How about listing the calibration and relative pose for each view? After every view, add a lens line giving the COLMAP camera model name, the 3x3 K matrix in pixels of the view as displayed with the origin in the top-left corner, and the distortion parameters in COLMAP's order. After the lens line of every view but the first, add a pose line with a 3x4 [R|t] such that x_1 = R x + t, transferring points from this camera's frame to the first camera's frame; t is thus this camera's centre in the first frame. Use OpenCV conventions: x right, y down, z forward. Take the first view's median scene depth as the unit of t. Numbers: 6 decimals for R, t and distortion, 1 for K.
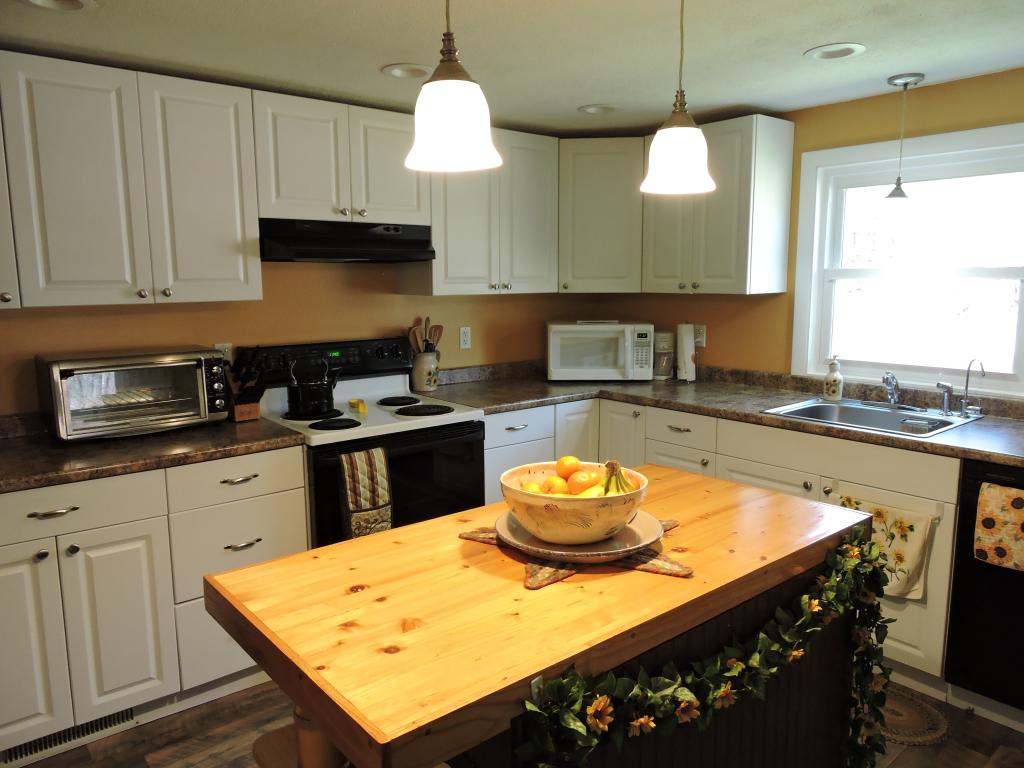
lens RADIAL K [[740.1, 0, 510.5], [0, 740.1, 381.0], [0, 0, 1]] dist [0.003726, -0.001561]
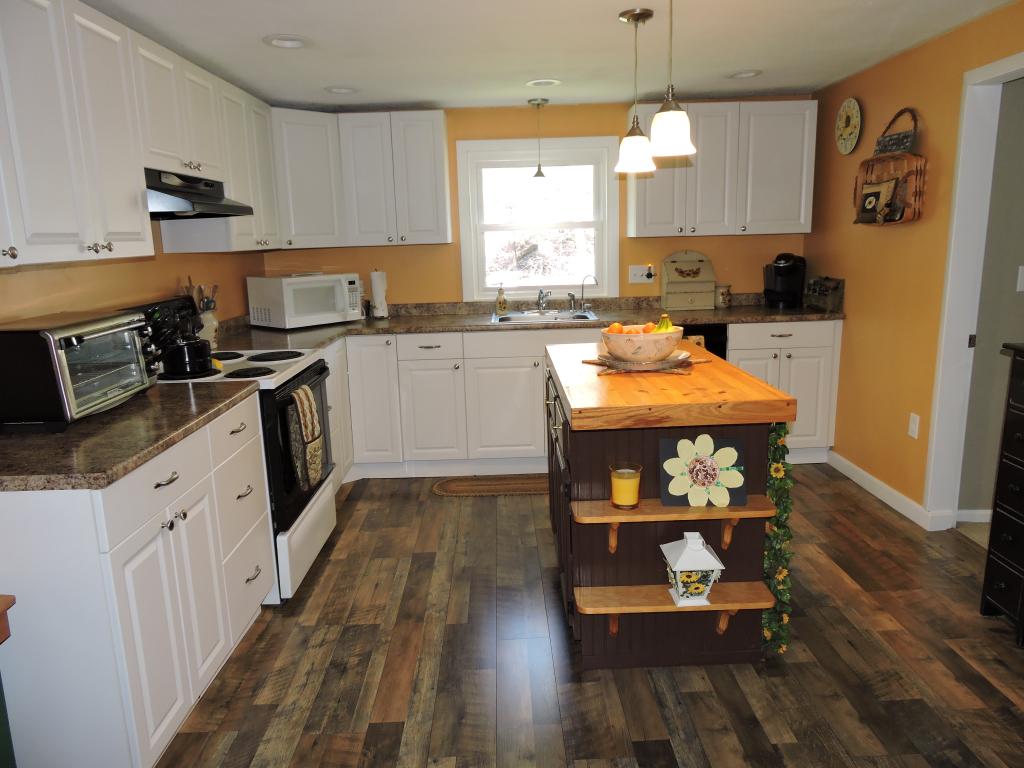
lens RADIAL K [[740.1, 0, 509.5], [0, 740.1, 387.3], [0, 0, 1]] dist [0.003726, -0.001561]
pose [[0.635192, -0.166298, 0.754239, -0.650938], [0.133358, 0.985493, 0.104977, 0.014643], [-0.760754, 0.033903, 0.648154, 0.044243]]
